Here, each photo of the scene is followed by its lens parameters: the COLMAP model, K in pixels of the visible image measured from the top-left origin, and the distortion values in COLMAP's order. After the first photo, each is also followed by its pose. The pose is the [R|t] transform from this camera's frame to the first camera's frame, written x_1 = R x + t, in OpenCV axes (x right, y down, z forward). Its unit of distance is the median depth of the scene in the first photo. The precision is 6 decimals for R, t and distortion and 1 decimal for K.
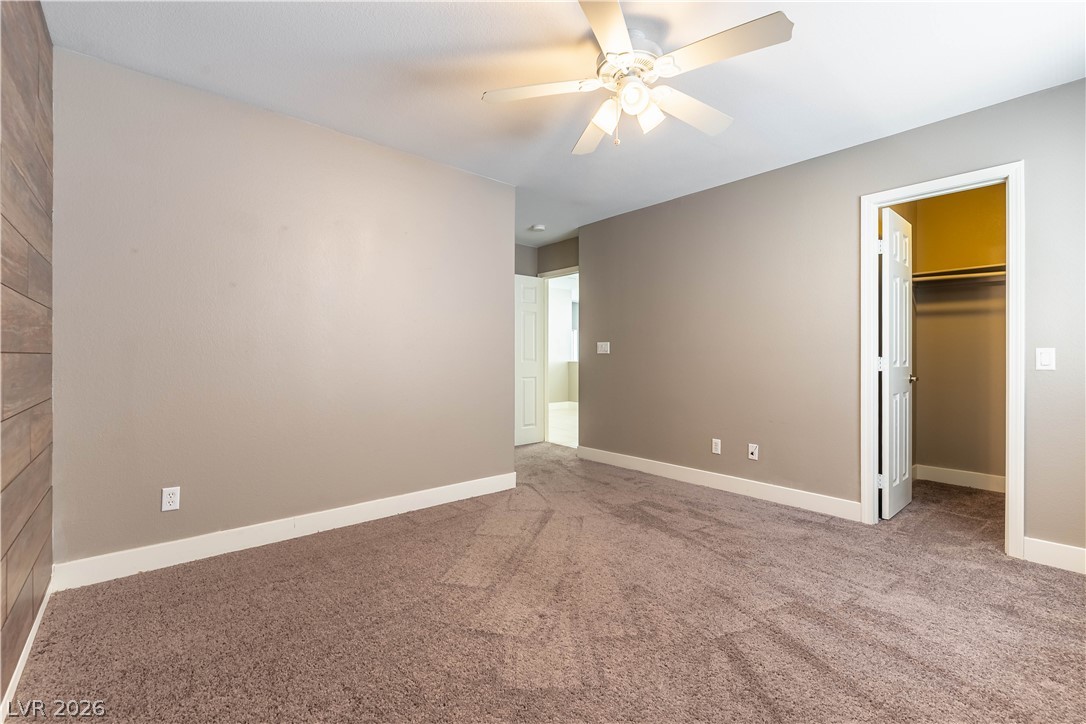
lens RADIAL K [[469.5, 0, 547.7], [0, 469.5, 360.1], [0, 0, 1]] dist [-0.000317, -0.000157]
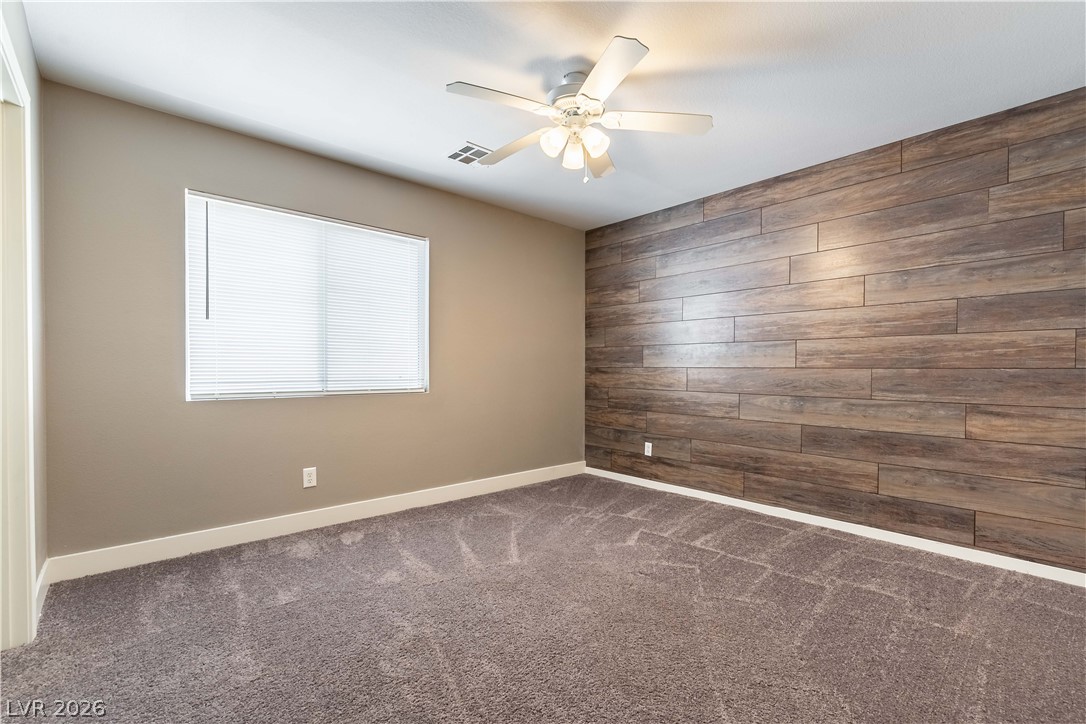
lens RADIAL K [[469.5, 0, 547.7], [0, 469.5, 360.1], [0, 0, 1]] dist [-0.000317, -0.000157]
pose [[-0.999738, 0.003847, -0.022576, 0.187740], [0.003936, 0.999985, -0.003925, -0.023261], [0.022561, -0.004013, -0.999737, 1.482393]]
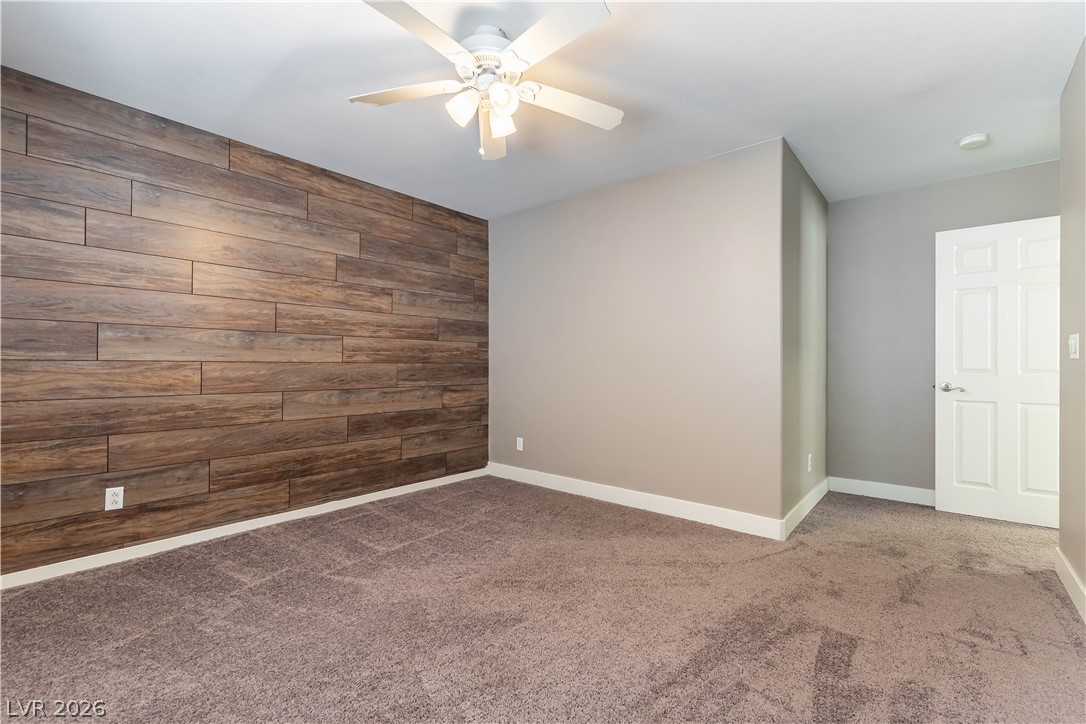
lens RADIAL K [[469.5, 0, 547.7], [0, 469.5, 360.1], [0, 0, 1]] dist [-0.000317, -0.000157]
pose [[0.153116, -0.009900, -0.988159, 0.818151], [-0.009410, 0.999890, -0.011476, -0.003804], [0.988163, 0.011055, 0.153006, 0.689592]]
